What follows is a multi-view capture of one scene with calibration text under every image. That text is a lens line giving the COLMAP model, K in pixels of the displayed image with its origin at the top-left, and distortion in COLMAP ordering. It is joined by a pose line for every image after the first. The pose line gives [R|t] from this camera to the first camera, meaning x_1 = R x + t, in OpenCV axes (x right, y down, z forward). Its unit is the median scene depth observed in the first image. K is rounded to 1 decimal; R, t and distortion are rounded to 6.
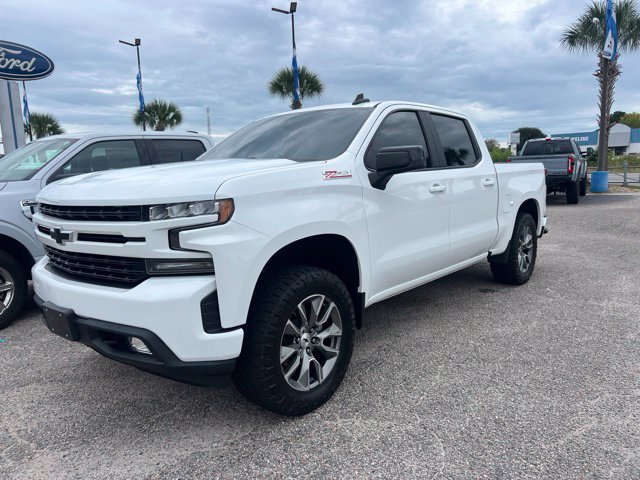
lens RADIAL K [[487.2, 0, 325.6], [0, 487.2, 234.8], [0, 0, 1]] dist [0.044048, -0.056693]
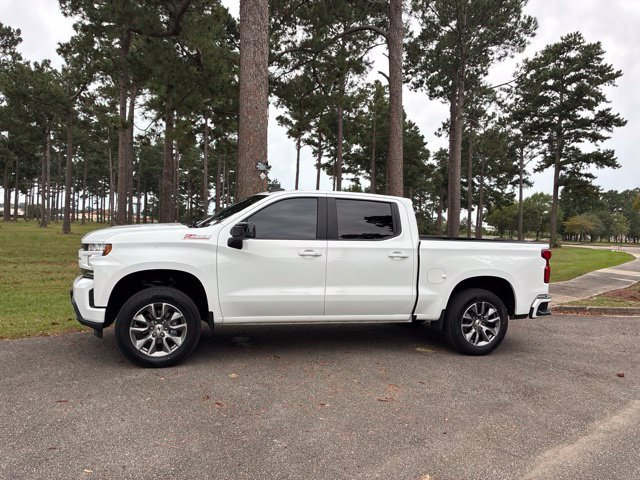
lens RADIAL K [[487.2, 0, 318.1], [0, 487.2, 238.3], [0, 0, 1]] dist [0.044048, -0.056693]
pose [[0.818400, 0.082756, -0.568659, 1.422923], [-0.139567, 0.988571, -0.056997, -0.085892], [0.557442, 0.126012, 0.820597, -0.167287]]
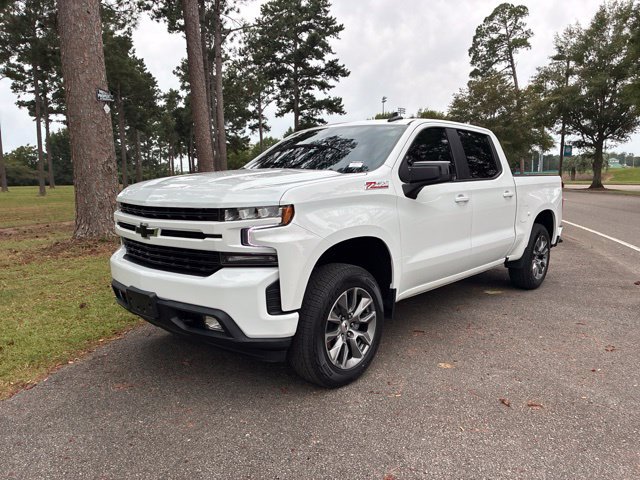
lens RADIAL K [[487.2, 0, 323.8], [0, 487.2, 242.9], [0, 0, 1]] dist [0.044048, -0.056693]
pose [[0.999006, 0.030994, -0.032047, -0.063245], [-0.030660, 0.999471, 0.010850, 0.004278], [0.032366, -0.009856, 0.999427, -0.170652]]
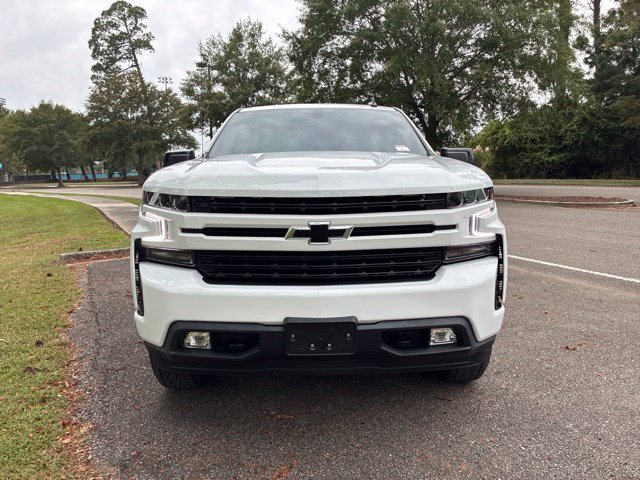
lens RADIAL K [[487.2, 0, 323.2], [0, 487.2, 240.6], [0, 0, 1]] dist [0.044048, -0.056693]
pose [[0.759648, -0.069891, 0.646568, -1.018042], [0.074132, 0.997034, 0.020677, -0.001758], [-0.646095, 0.032224, 0.762576, 0.351155]]
